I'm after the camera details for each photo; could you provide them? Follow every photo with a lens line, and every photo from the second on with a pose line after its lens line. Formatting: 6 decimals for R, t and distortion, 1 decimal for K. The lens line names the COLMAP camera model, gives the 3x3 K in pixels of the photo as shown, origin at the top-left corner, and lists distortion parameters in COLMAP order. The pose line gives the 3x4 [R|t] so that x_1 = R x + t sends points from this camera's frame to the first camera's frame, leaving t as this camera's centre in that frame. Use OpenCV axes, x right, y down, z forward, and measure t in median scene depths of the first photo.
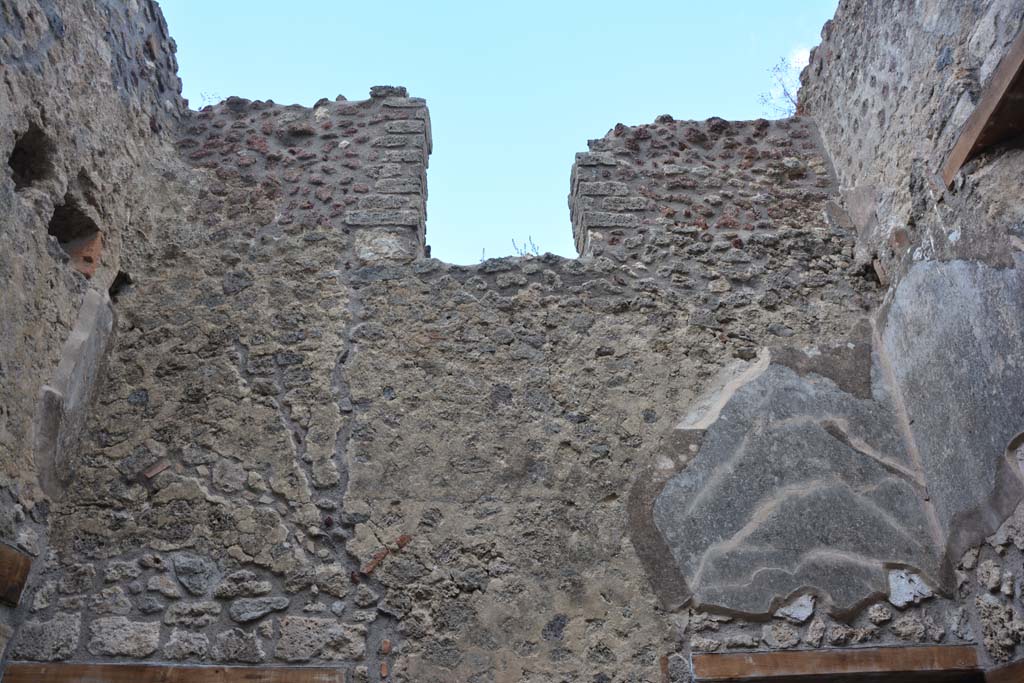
lens RADIAL K [[795.8, 0, 509.2], [0, 795.8, 339.2], [0, 0, 1]] dist [-0.164652, 0.121906]
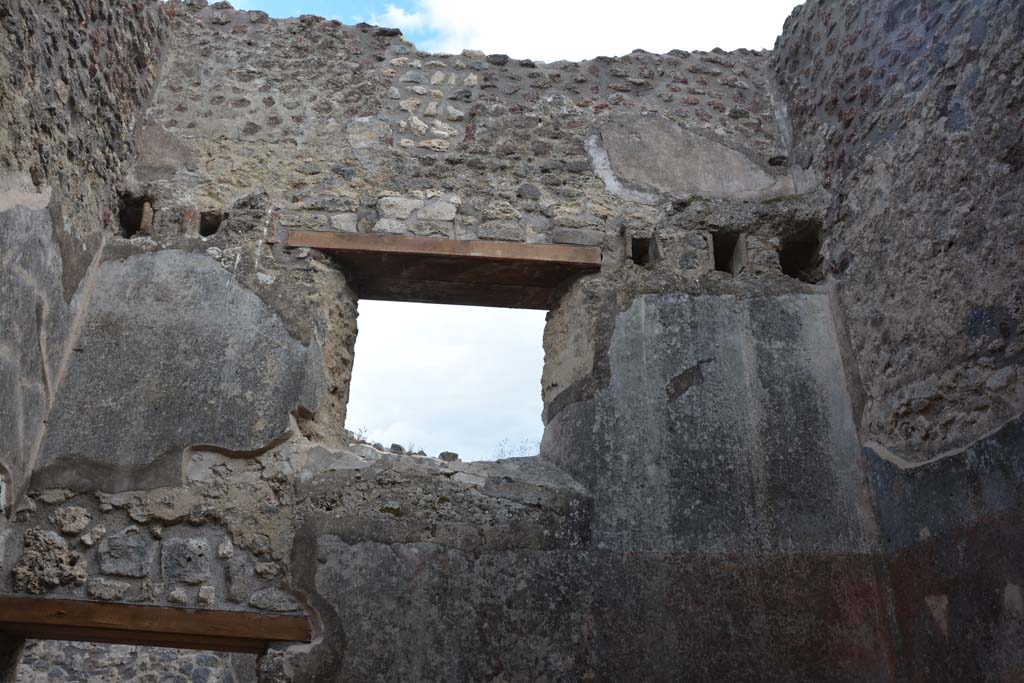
lens RADIAL K [[795.8, 0, 512.7], [0, 795.8, 340.7], [0, 0, 1]] dist [-0.164652, 0.121906]
pose [[-0.124641, 0.495793, 0.859450, -0.365145], [-0.560067, 0.679856, -0.473413, 0.234097], [-0.819017, -0.540356, 0.192939, 0.334981]]
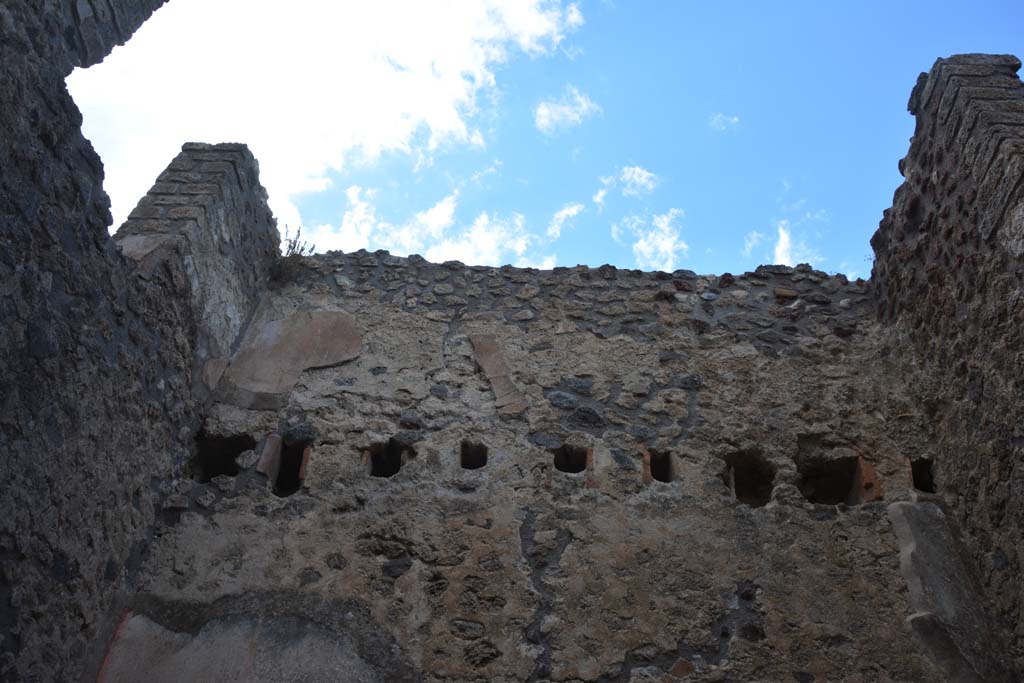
lens RADIAL K [[795.8, 0, 513.2], [0, 795.8, 344.4], [0, 0, 1]] dist [-0.164652, 0.121906]
pose [[-0.023091, -0.705384, -0.708449, 0.316061], [0.518228, 0.597553, -0.611858, 0.160044], [0.854931, -0.381267, 0.351752, 0.278144]]
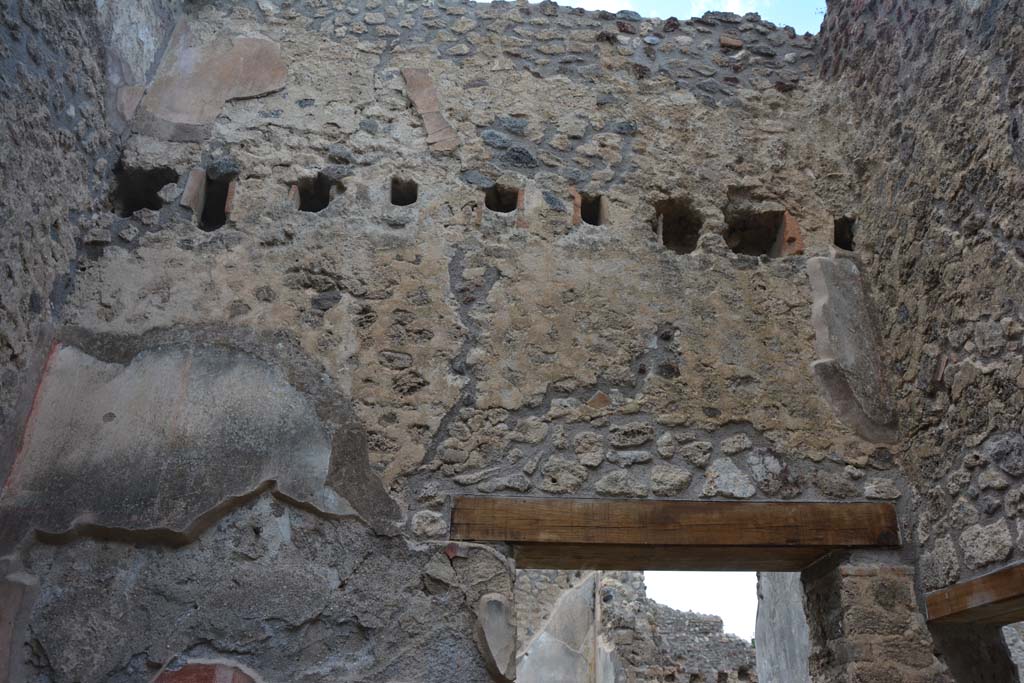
lens RADIAL K [[795.8, 0, 512.3], [0, 795.8, 343.1], [0, 0, 1]] dist [-0.164652, 0.121906]
pose [[0.064035, -0.459558, -0.885836, 0.301250], [0.537394, 0.763843, -0.357423, 0.173679], [0.840897, -0.453156, 0.295876, 0.271491]]
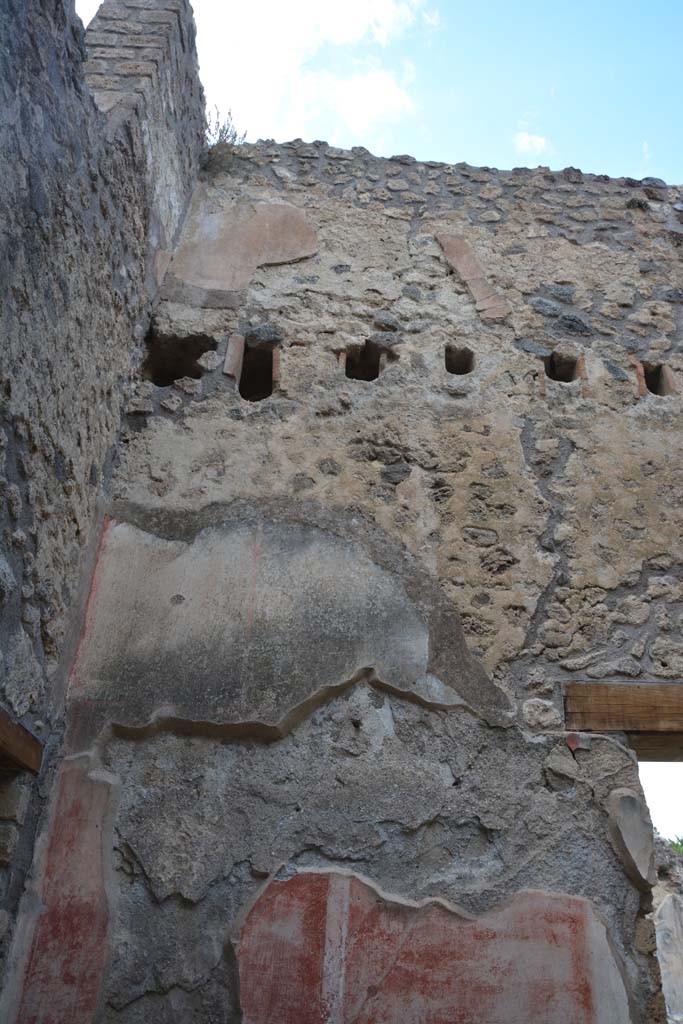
lens RADIAL K [[795.8, 0, 345.4], [0, 795.8, 511.5], [0, 0, 1]] dist [-0.164652, 0.121906]
pose [[0.016638, -0.491305, -0.870828, 0.222623], [0.521171, 0.747537, -0.411789, 0.046162], [0.853290, -0.446999, 0.268492, 0.088000]]
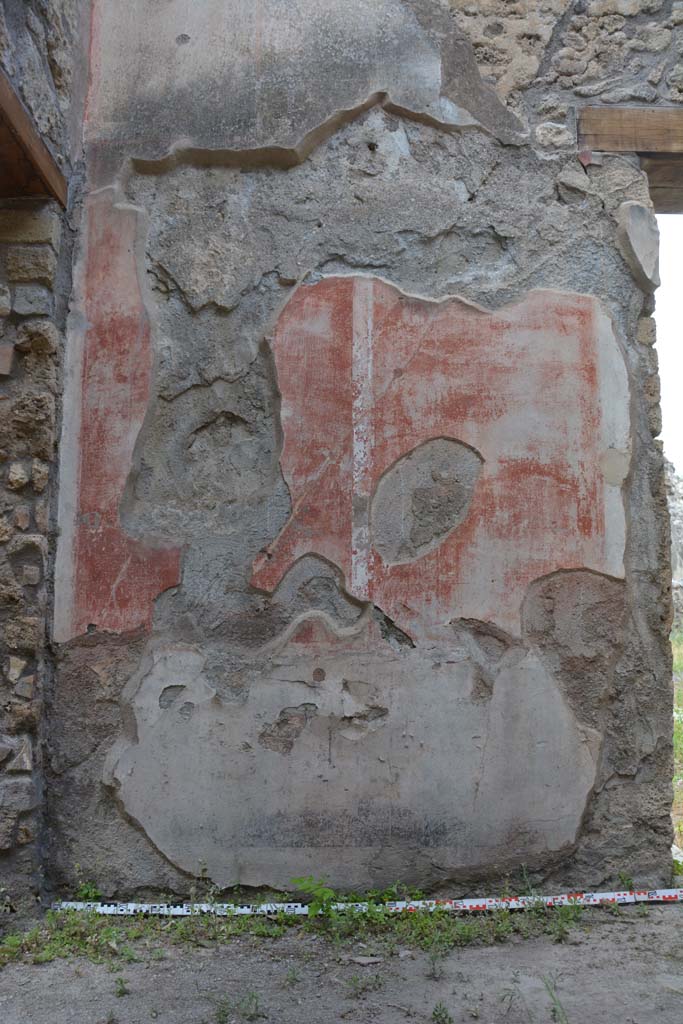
lens RADIAL K [[795.8, 0, 357.0], [0, 795.8, 509.7], [0, 0, 1]] dist [-0.164652, 0.121906]
pose [[0.004482, -0.085031, -0.996368, 0.186935], [0.560943, 0.825066, -0.067889, 0.217163], [0.827842, -0.558601, 0.051396, -0.032312]]
